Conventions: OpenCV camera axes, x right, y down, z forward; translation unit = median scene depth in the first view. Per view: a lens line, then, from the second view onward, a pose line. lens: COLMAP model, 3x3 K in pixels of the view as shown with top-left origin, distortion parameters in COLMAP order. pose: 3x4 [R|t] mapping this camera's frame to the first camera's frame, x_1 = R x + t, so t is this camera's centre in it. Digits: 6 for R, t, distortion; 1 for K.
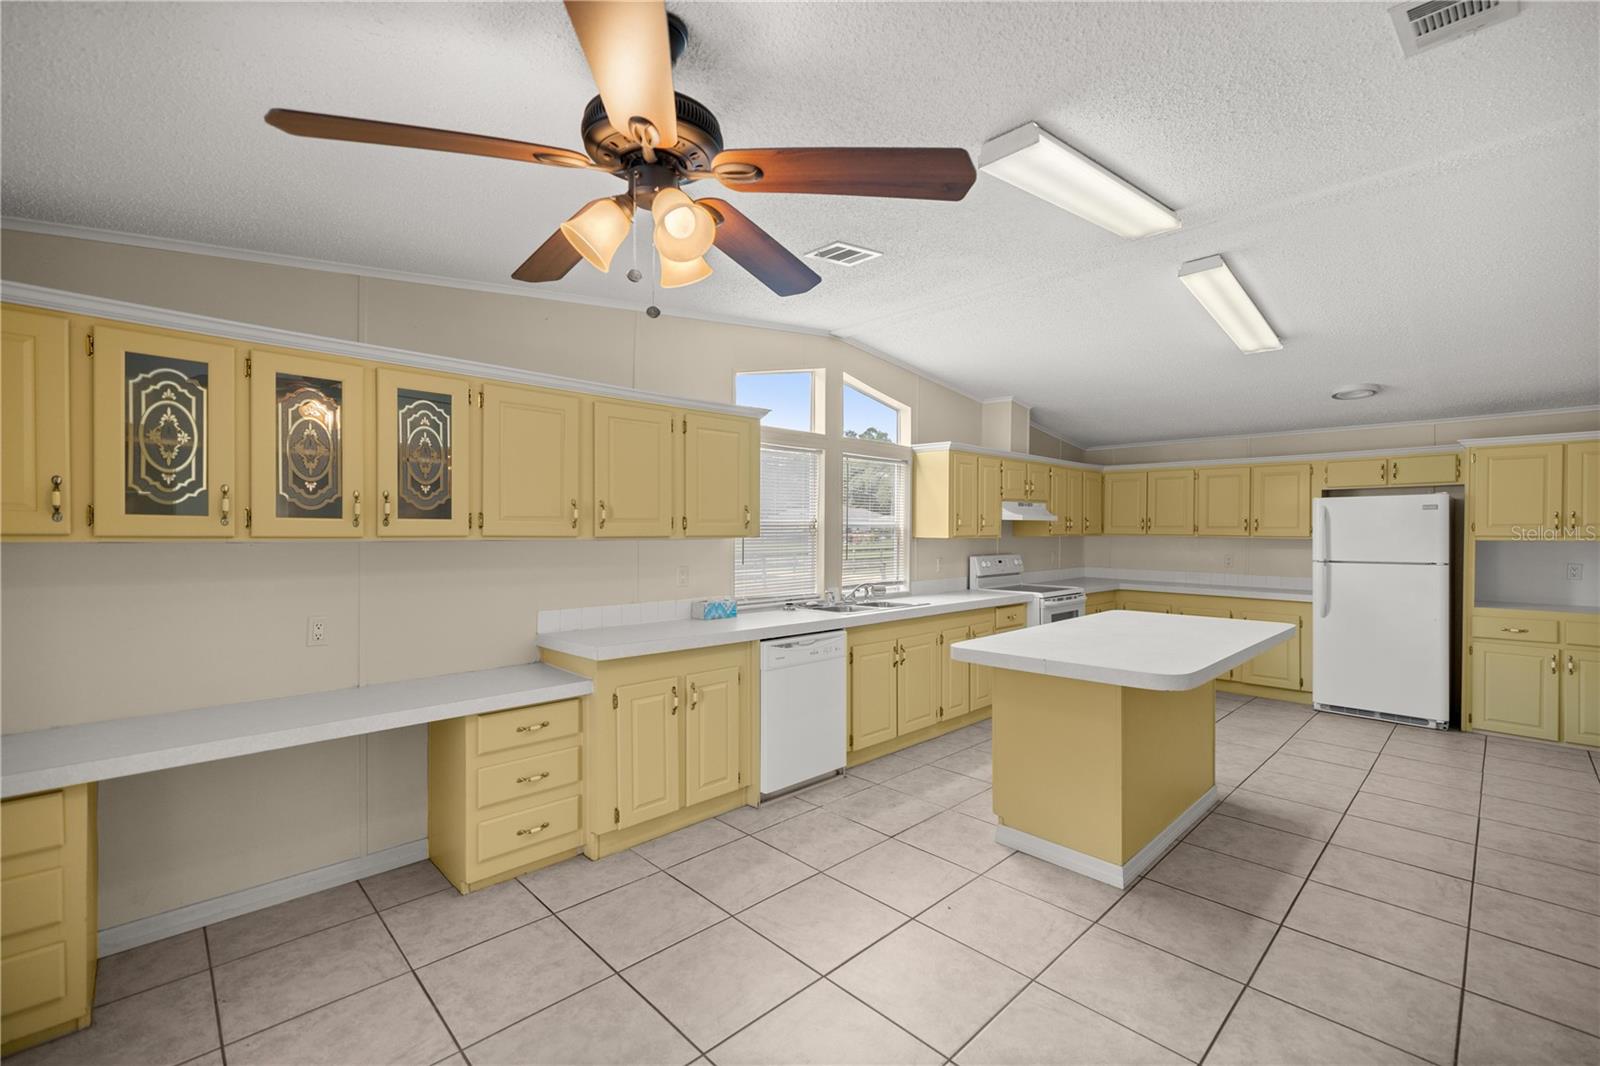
lens RADIAL K [[673.4, 0, 790.7], [0, 673.4, 534.3], [0, 0, 1]] dist [0.000741, -0.001404]
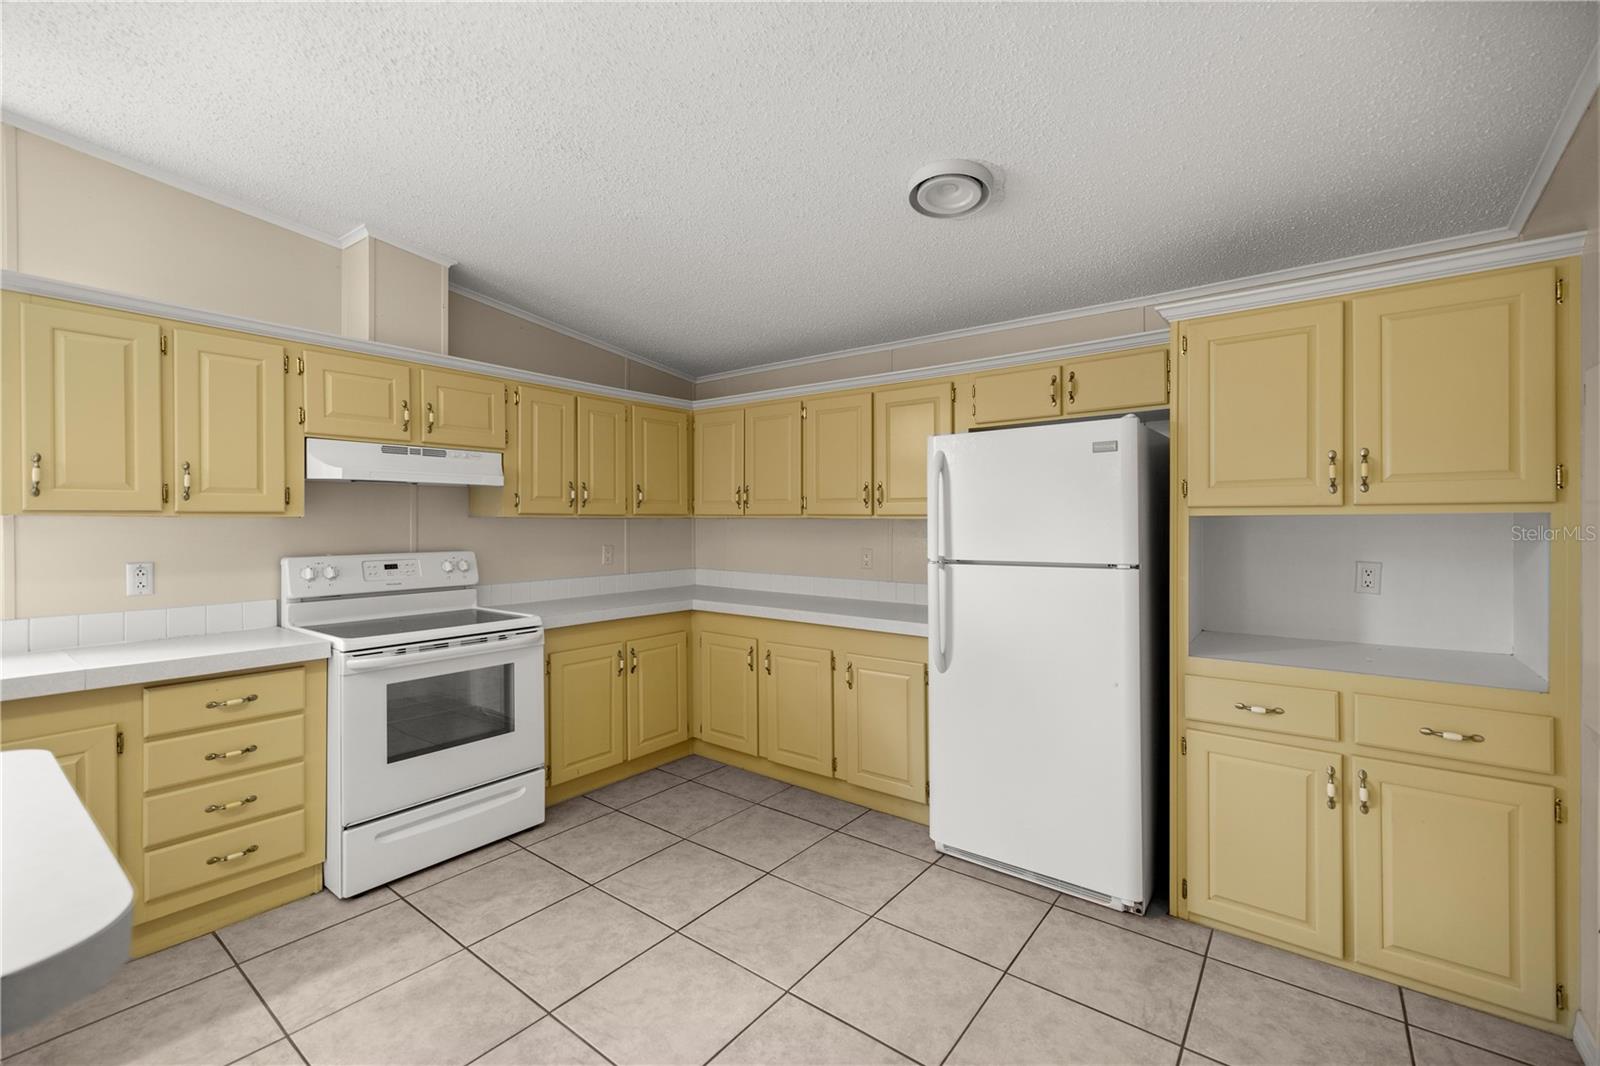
lens RADIAL K [[673.4, 0, 794.3], [0, 673.4, 518.2], [0, 0, 1]] dist [0.000741, -0.001404]
pose [[0.988434, -0.003284, 0.151619, 0.661200], [0.004936, 0.999932, -0.010522, 0.013777], [-0.151574, 0.011149, 0.988383, 0.563989]]
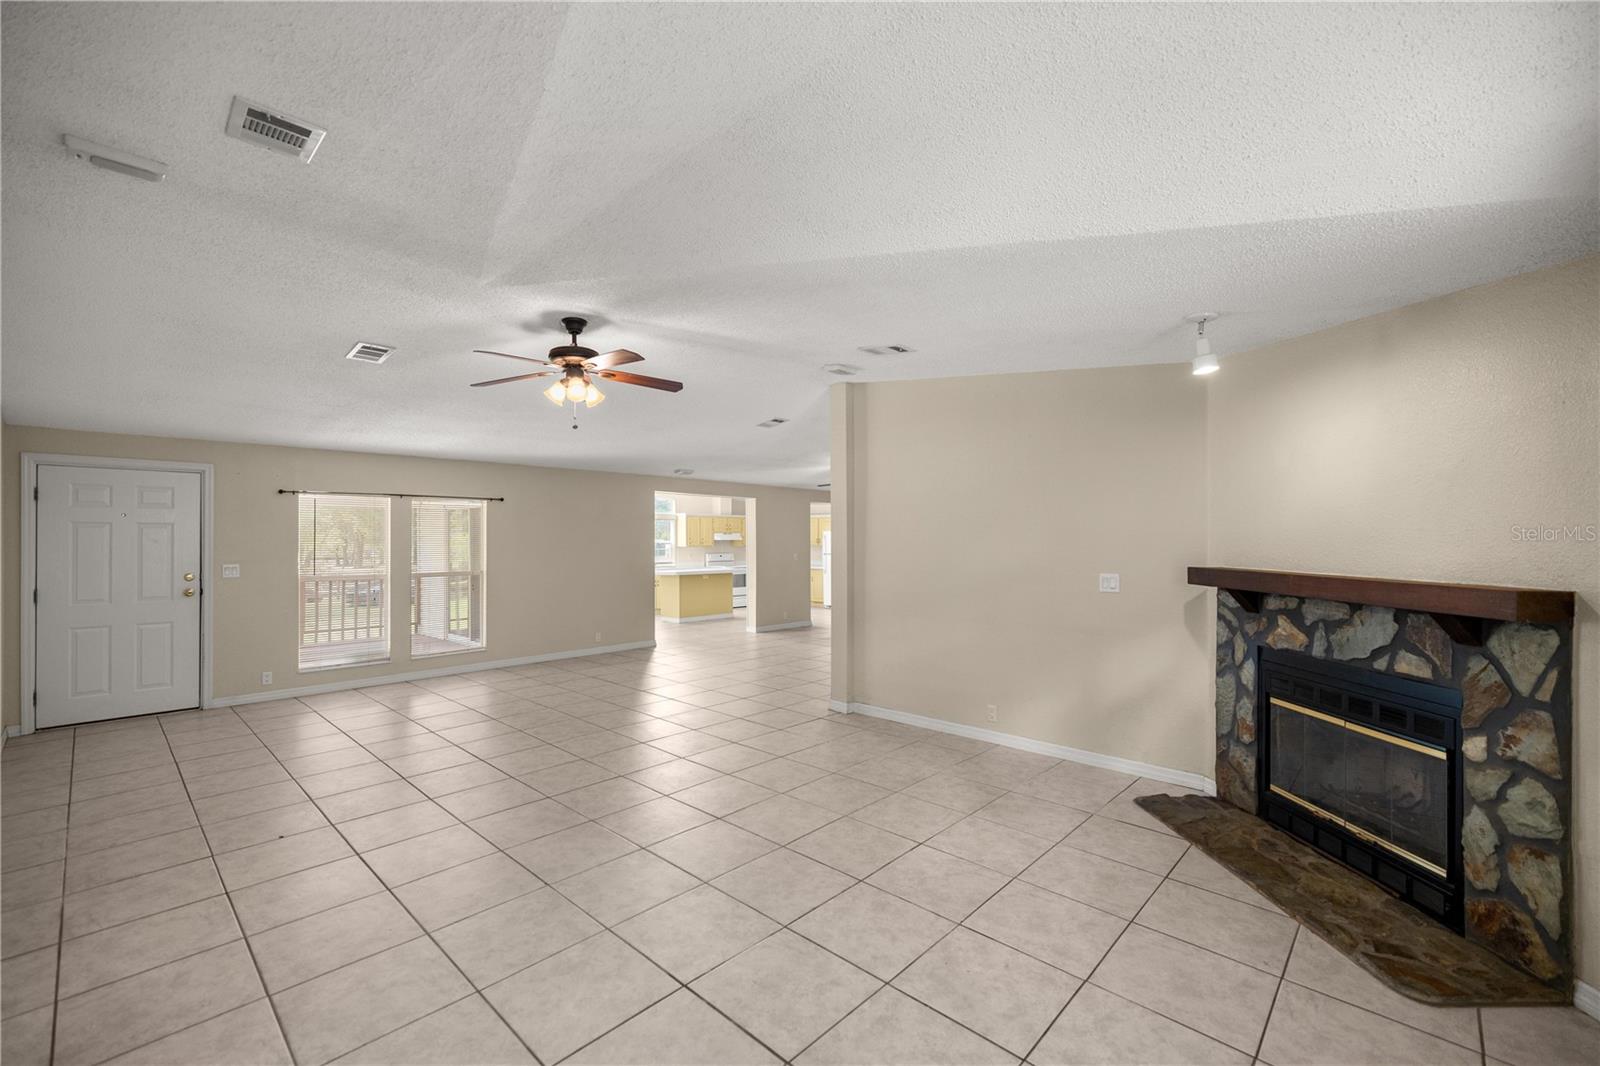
lens RADIAL K [[673.4, 0, 794.7], [0, 673.4, 561.6], [0, 0, 1]] dist [0.000741, -0.001404]
pose [[0.999173, -0.009930, 0.039442, 0.606379], [0.009153, 0.999761, 0.019845, 0.016557], [-0.039629, -0.019468, 0.999025, -1.954236]]
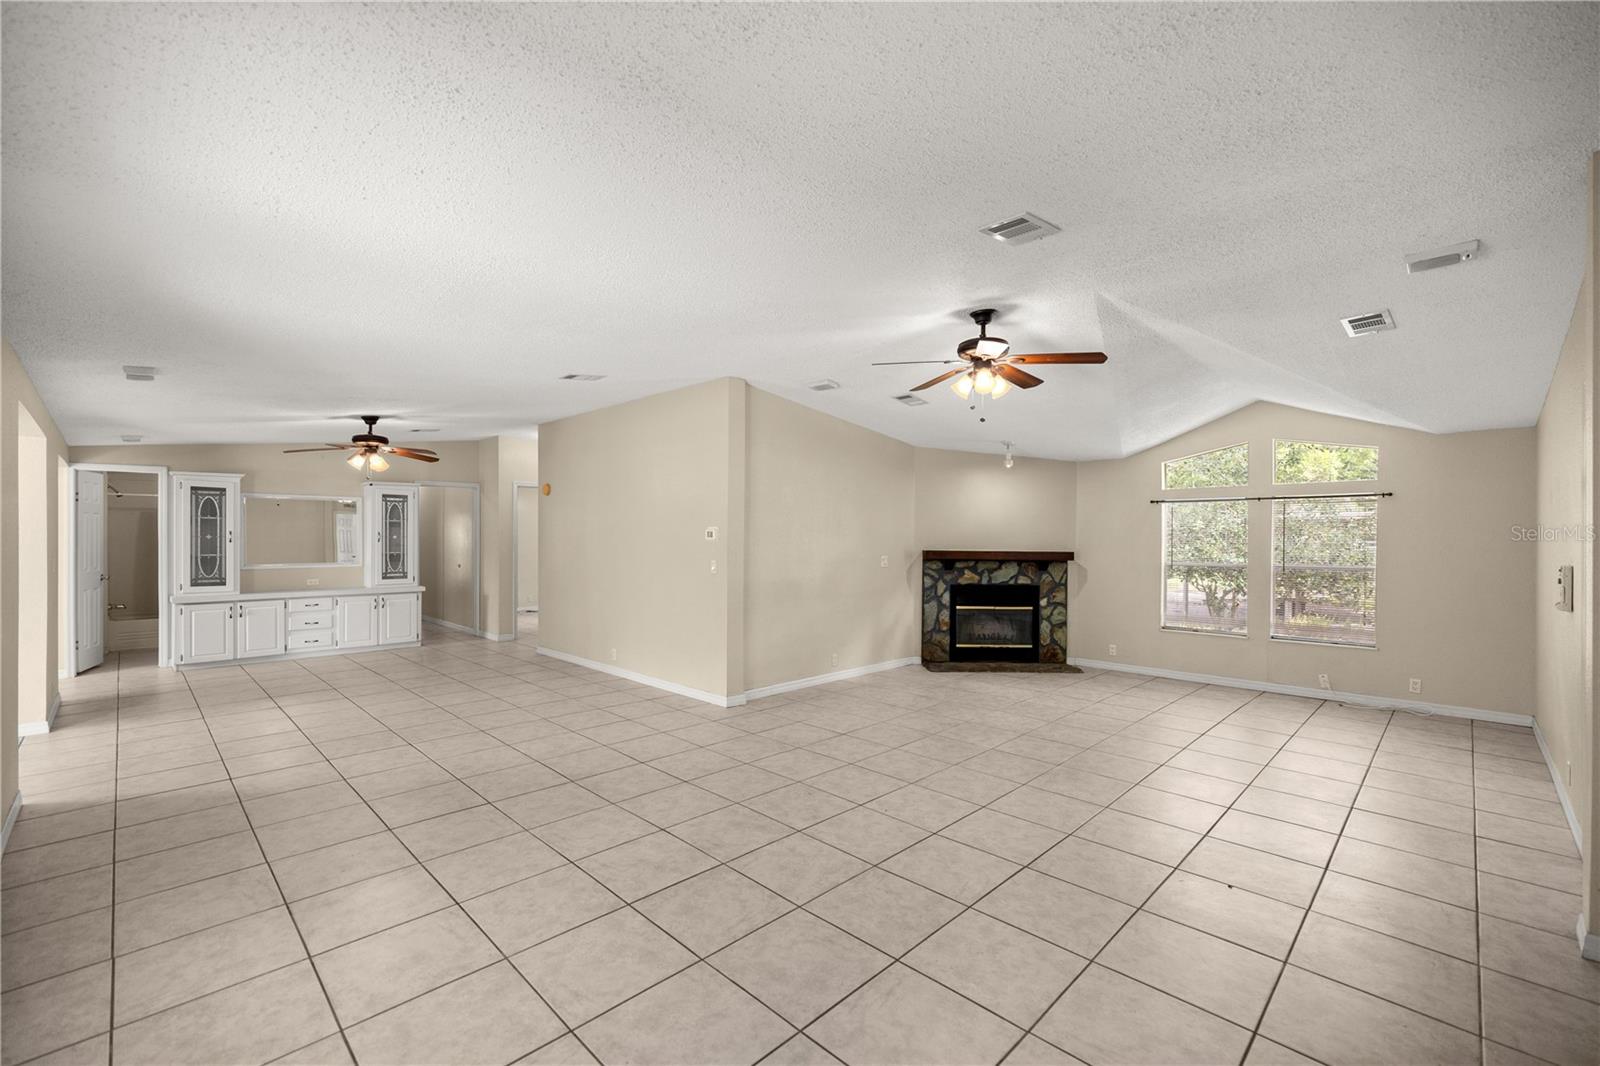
lens RADIAL K [[673.4, 0, 804.2], [0, 673.4, 545.8], [0, 0, 1]] dist [0.000741, -0.001404]
pose [[-0.027315, -0.018770, 0.999451, -0.468518], [0.006141, 0.999802, 0.018944, 0.000149], [-0.999608, 0.006655, -0.027194, -0.859016]]
